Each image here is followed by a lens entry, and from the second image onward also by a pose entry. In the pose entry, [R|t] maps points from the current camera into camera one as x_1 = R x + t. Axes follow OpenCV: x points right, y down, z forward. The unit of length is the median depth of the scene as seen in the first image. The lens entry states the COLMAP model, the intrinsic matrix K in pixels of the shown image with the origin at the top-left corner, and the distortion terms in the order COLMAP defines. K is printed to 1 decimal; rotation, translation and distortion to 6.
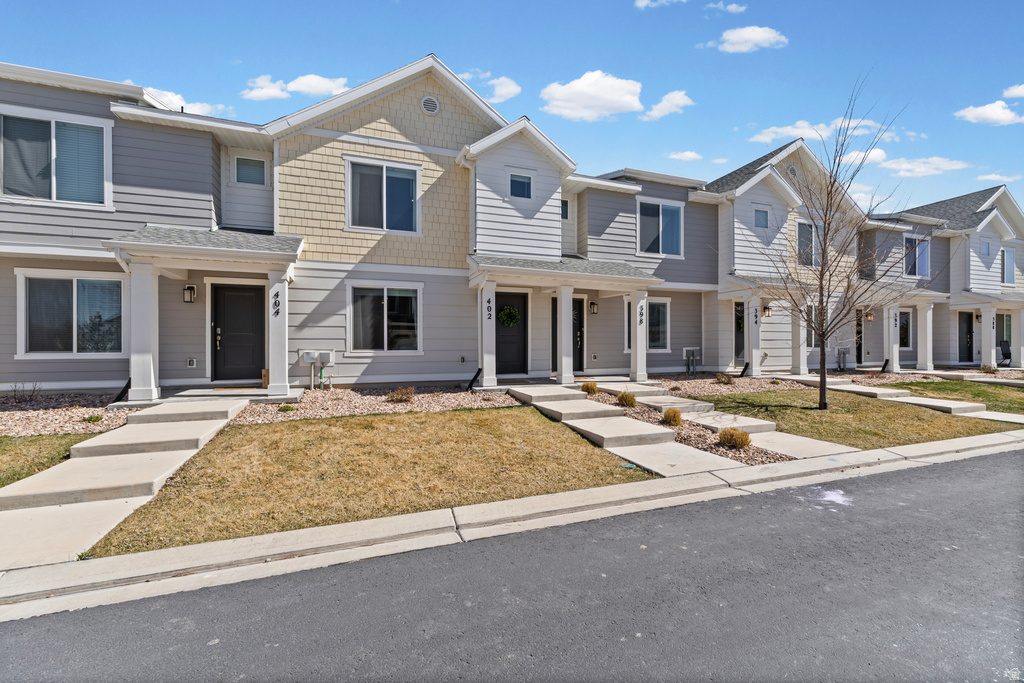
lens RADIAL K [[434.5, 0, 516.7], [0, 434.5, 342.5], [0, 0, 1]] dist [0.001797, 0.000068]
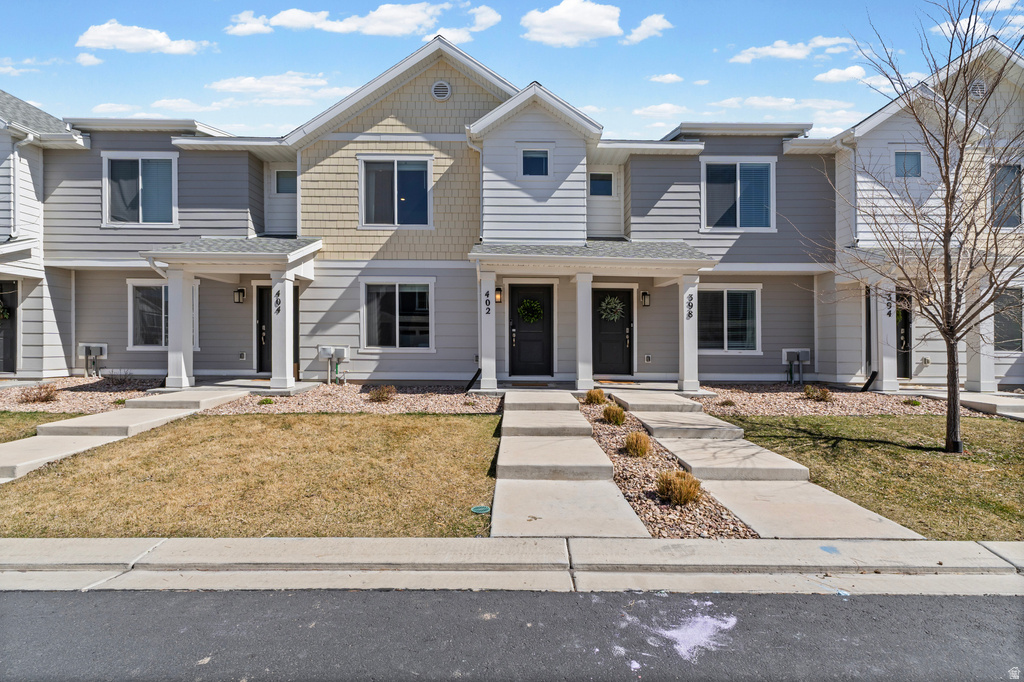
lens RADIAL K [[433.1, 0, 516.8], [0, 433.1, 337.0], [0, 0, 1]] dist [0.003310, 0.000279]
pose [[0.935753, 0.005071, -0.352621, 0.305341], [-0.007048, 0.999966, -0.004322, -0.002728], [0.352587, 0.006530, 0.935756, 0.179286]]
